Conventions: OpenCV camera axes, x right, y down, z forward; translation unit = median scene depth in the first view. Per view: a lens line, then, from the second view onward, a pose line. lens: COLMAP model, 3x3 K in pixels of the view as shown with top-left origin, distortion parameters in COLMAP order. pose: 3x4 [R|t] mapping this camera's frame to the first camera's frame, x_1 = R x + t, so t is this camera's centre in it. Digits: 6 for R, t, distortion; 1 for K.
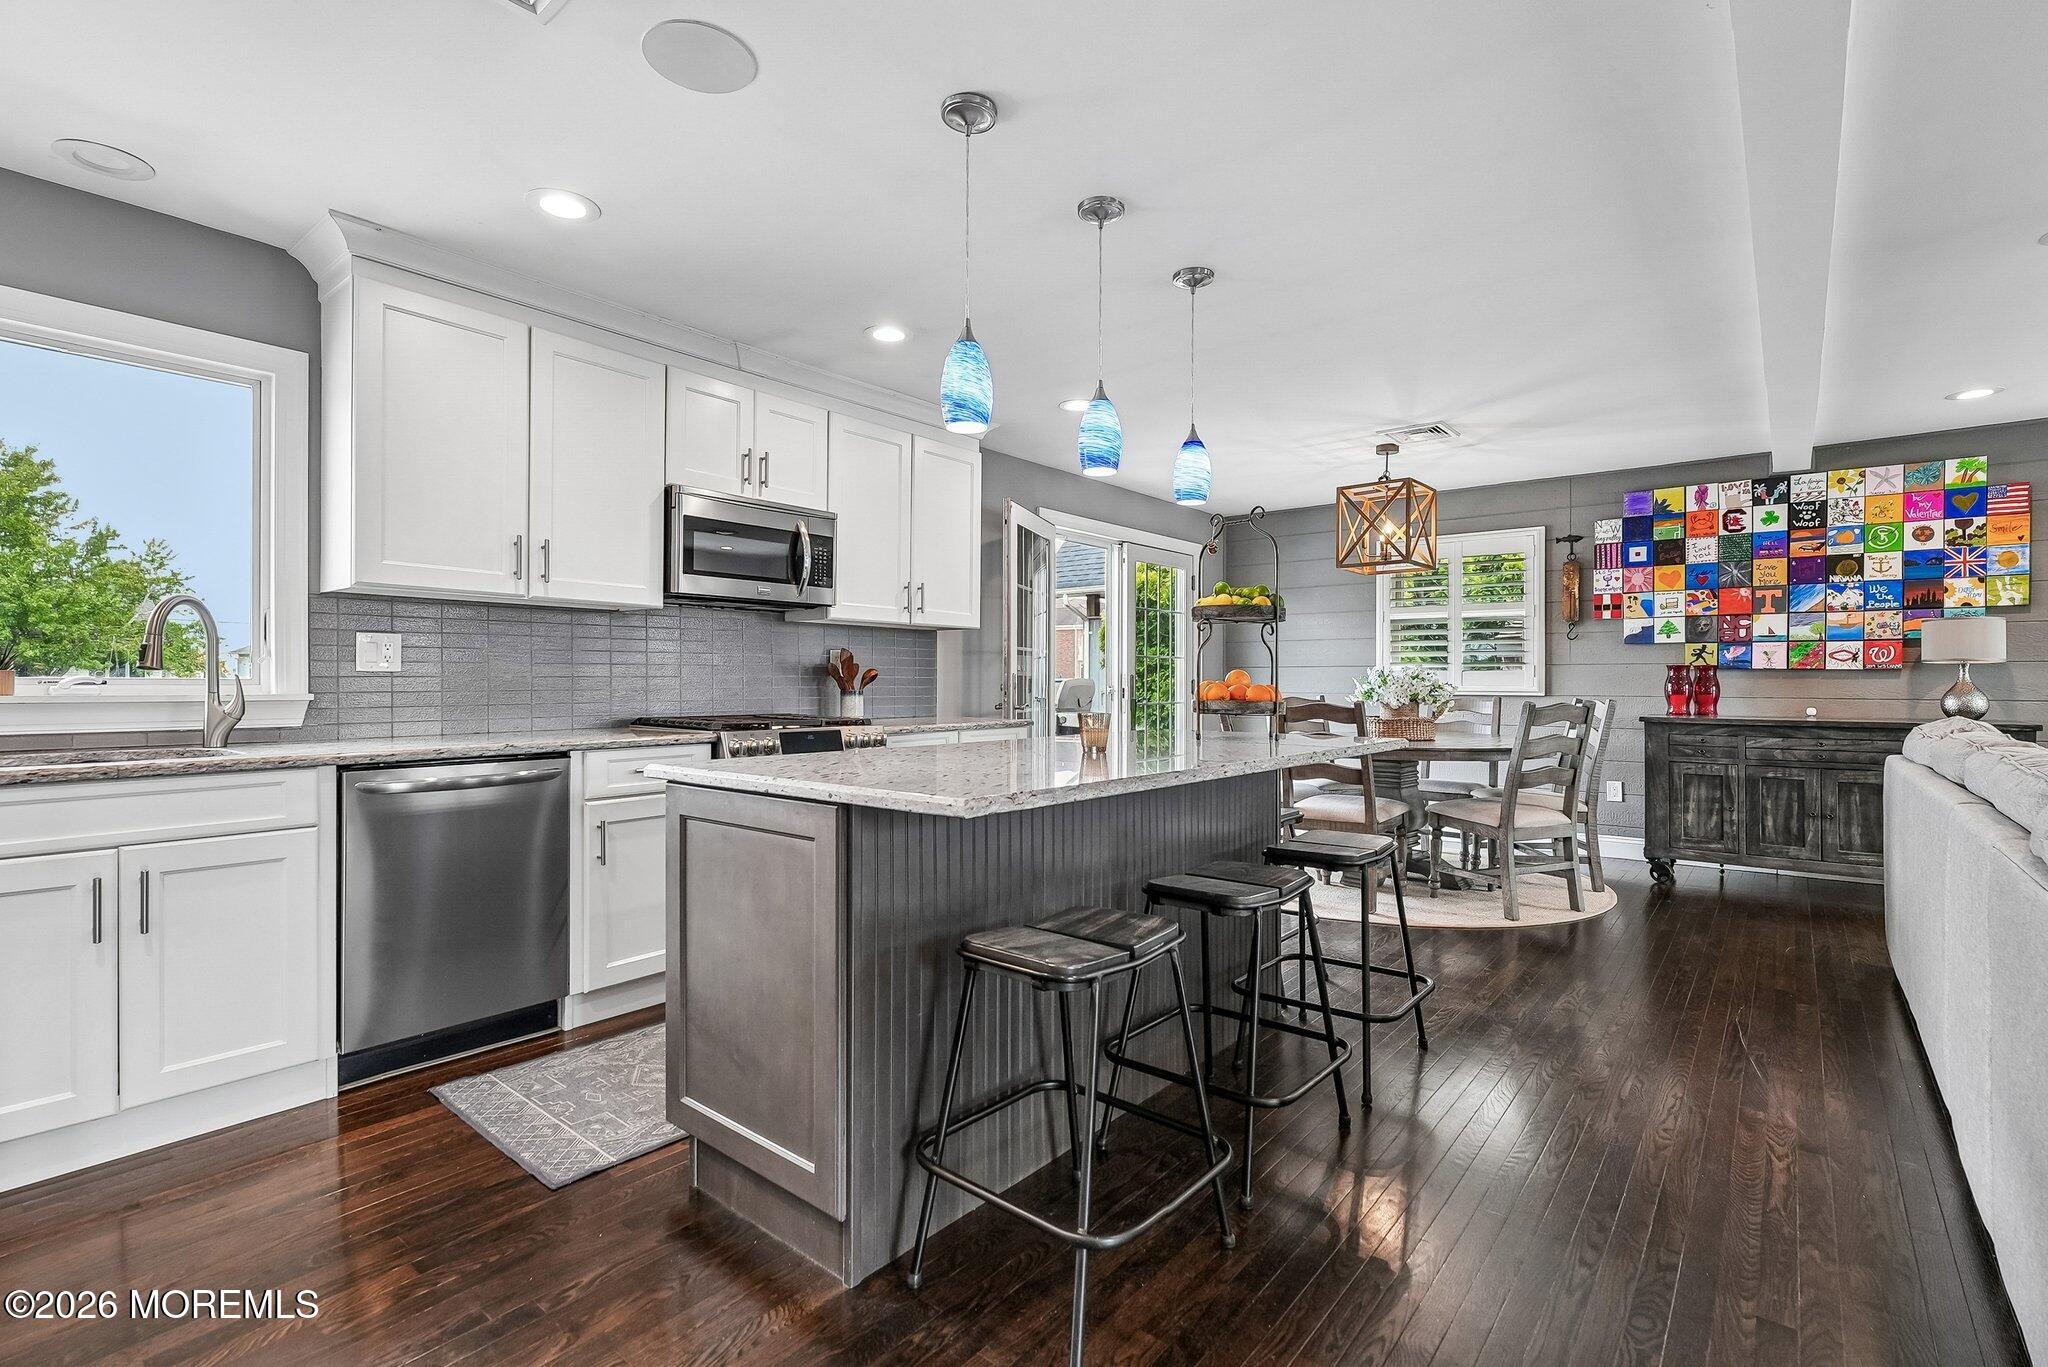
lens RADIAL K [[947.4, 0, 1010.7], [0, 947.4, 677.4], [0, 0, 1]] dist [0.001610, 0.000084]
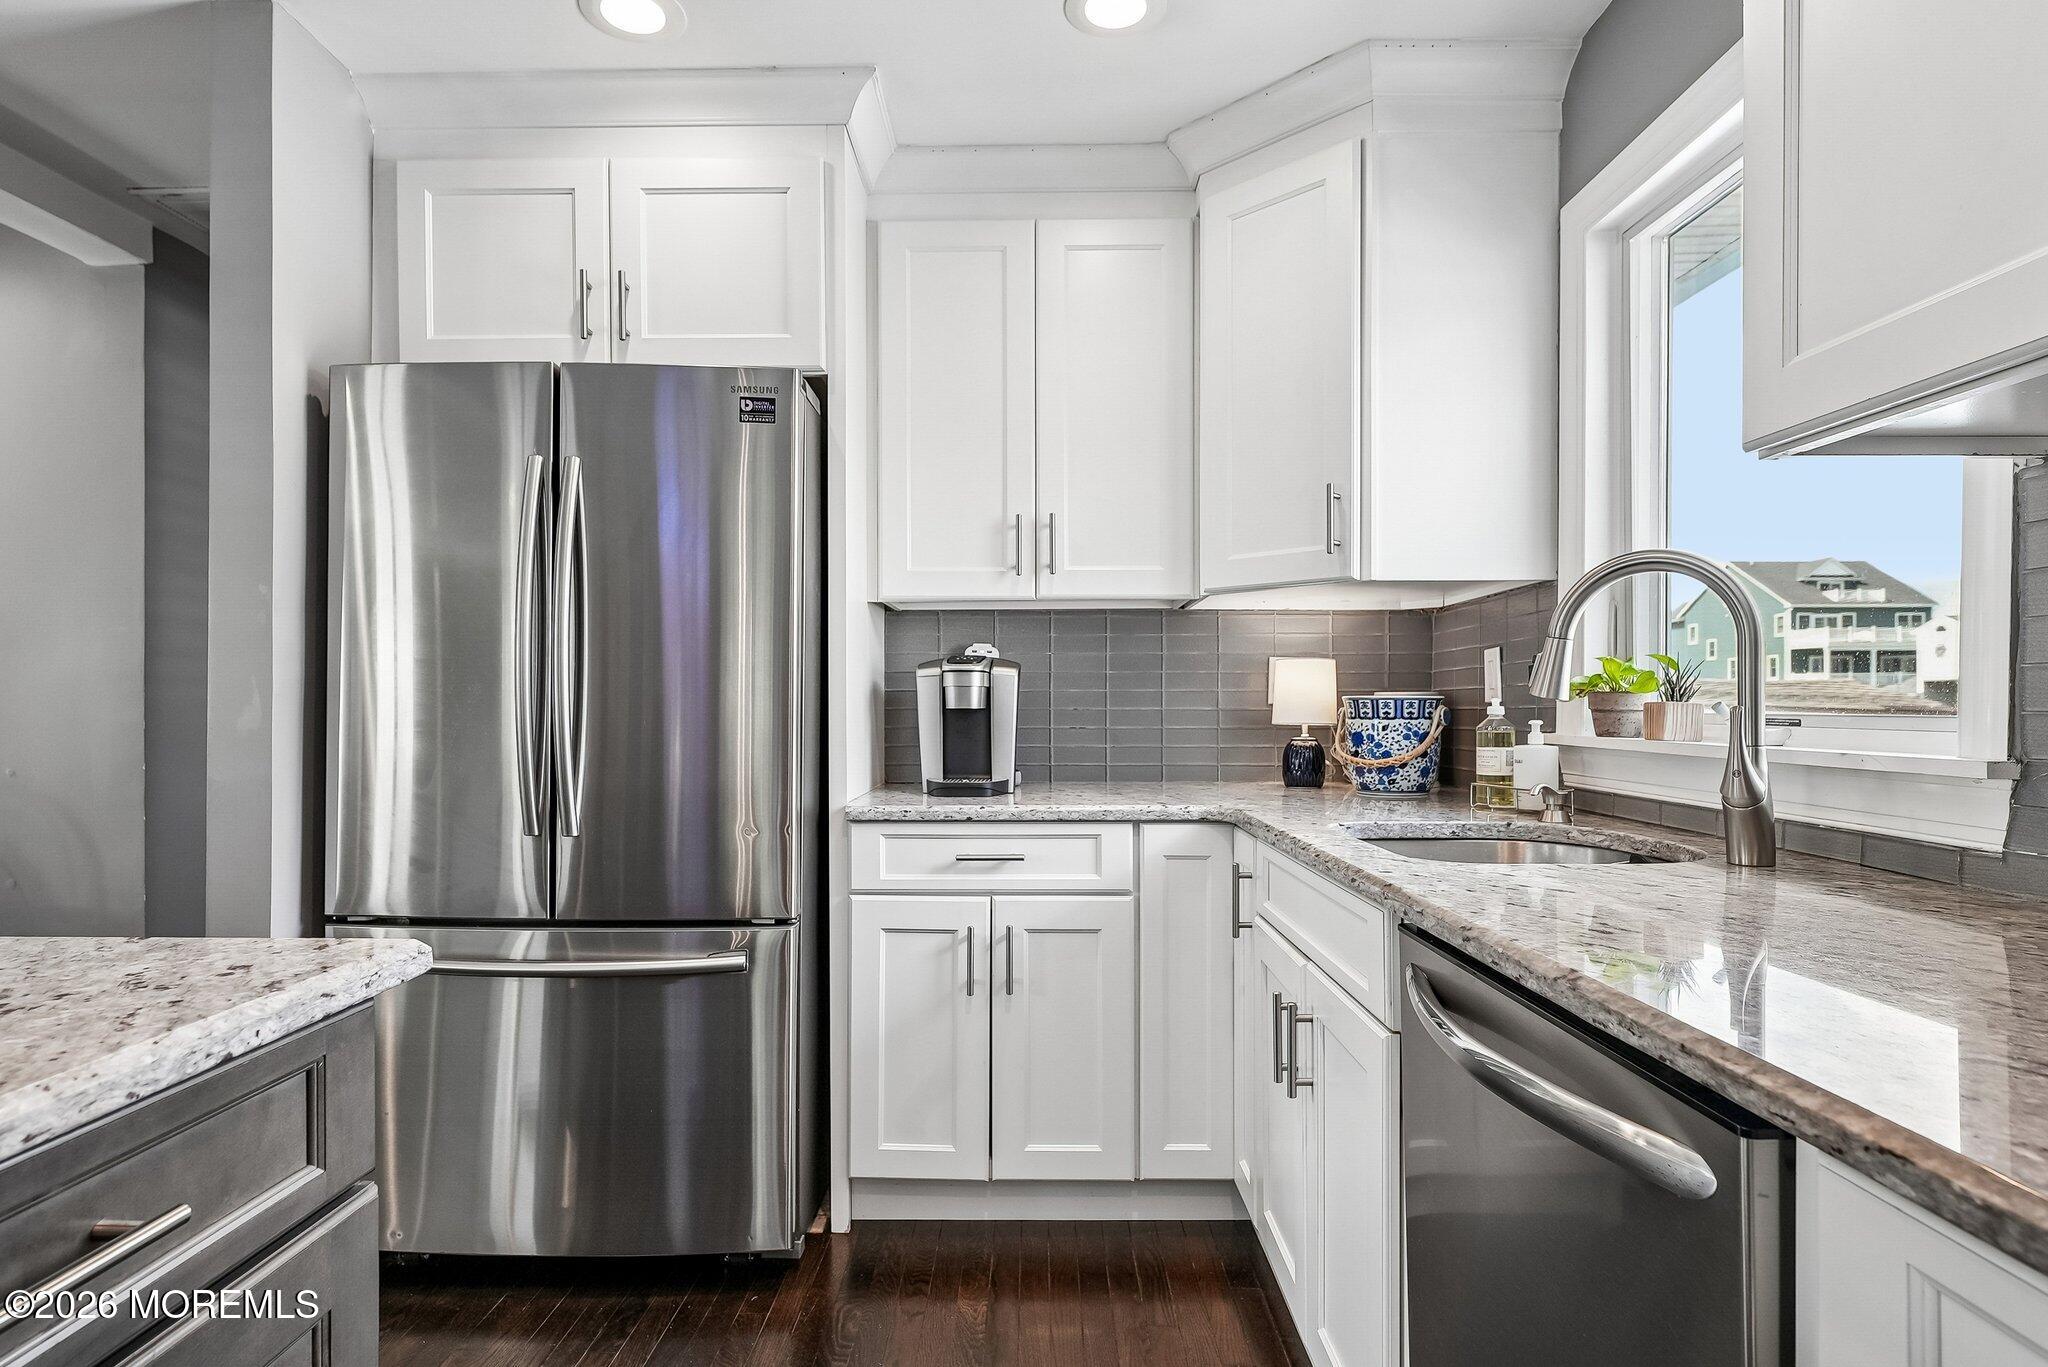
lens RADIAL K [[1073.1, 0, 1033.6], [0, 1073.1, 708.8], [0, 0, 1]] dist [-0.001128, -0.000056]
pose [[-0.775483, 0.000214, -0.631368, -0.160107], [0.000882, 0.999999, -0.000744, -0.001228], [0.631368, -0.001134, -0.775483, 0.789915]]
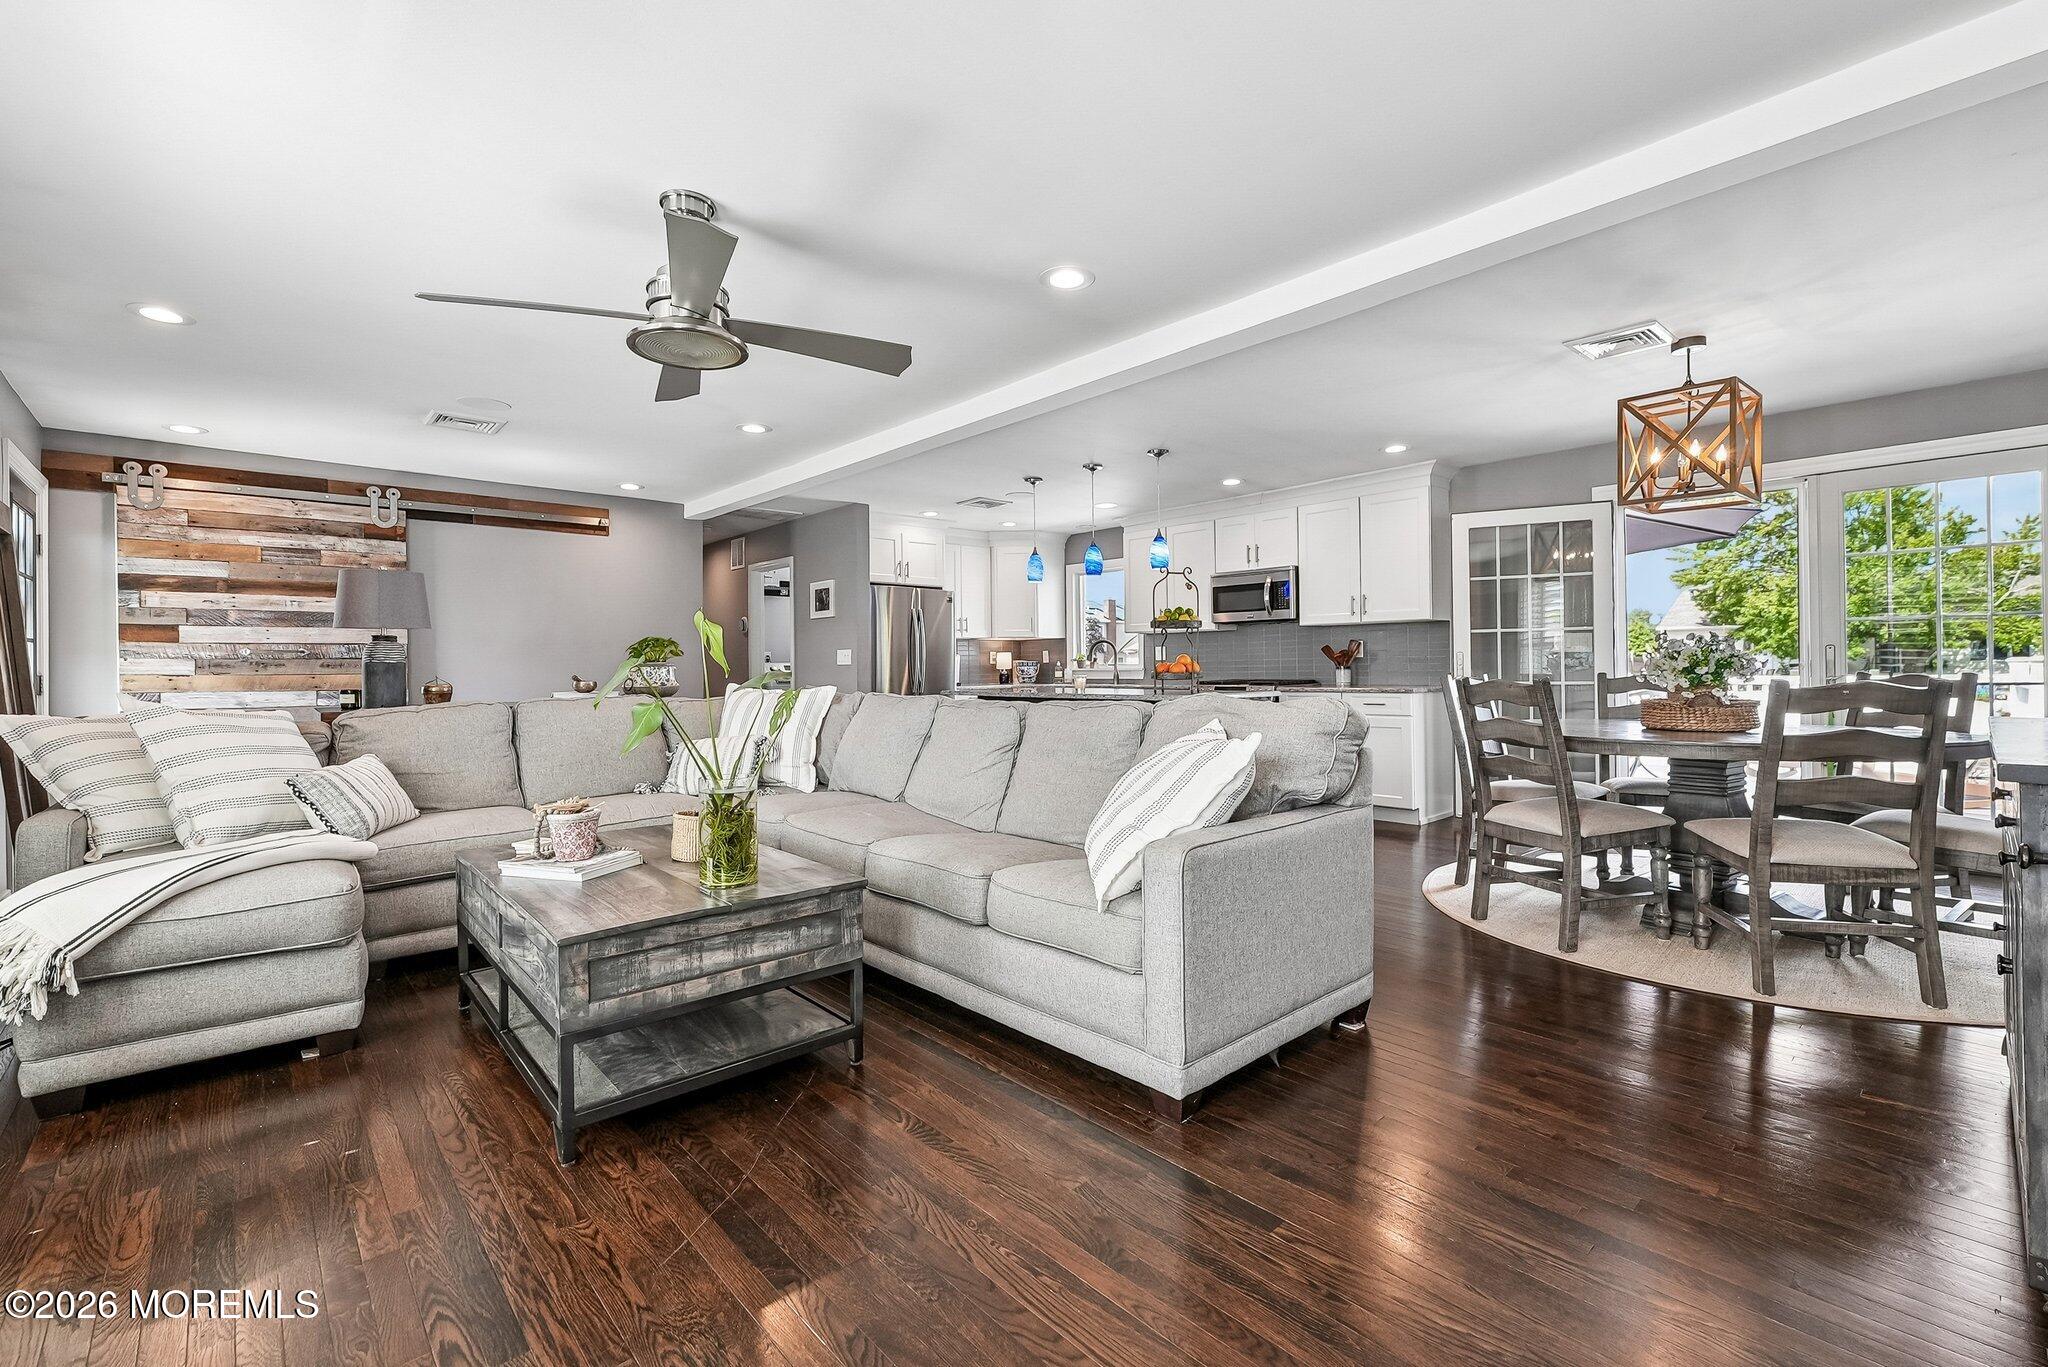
lens RADIAL K [[870.5, 0, 1024.0], [0, 870.5, 683.5], [0, 0, 1]] dist [0.001093, -0.000458]
pose [[-0.142022, 0.017783, -0.989704, 1.518751], [0.014744, 0.999766, 0.015848, 0.012304], [0.989754, -0.012342, -0.142251, 0.744376]]
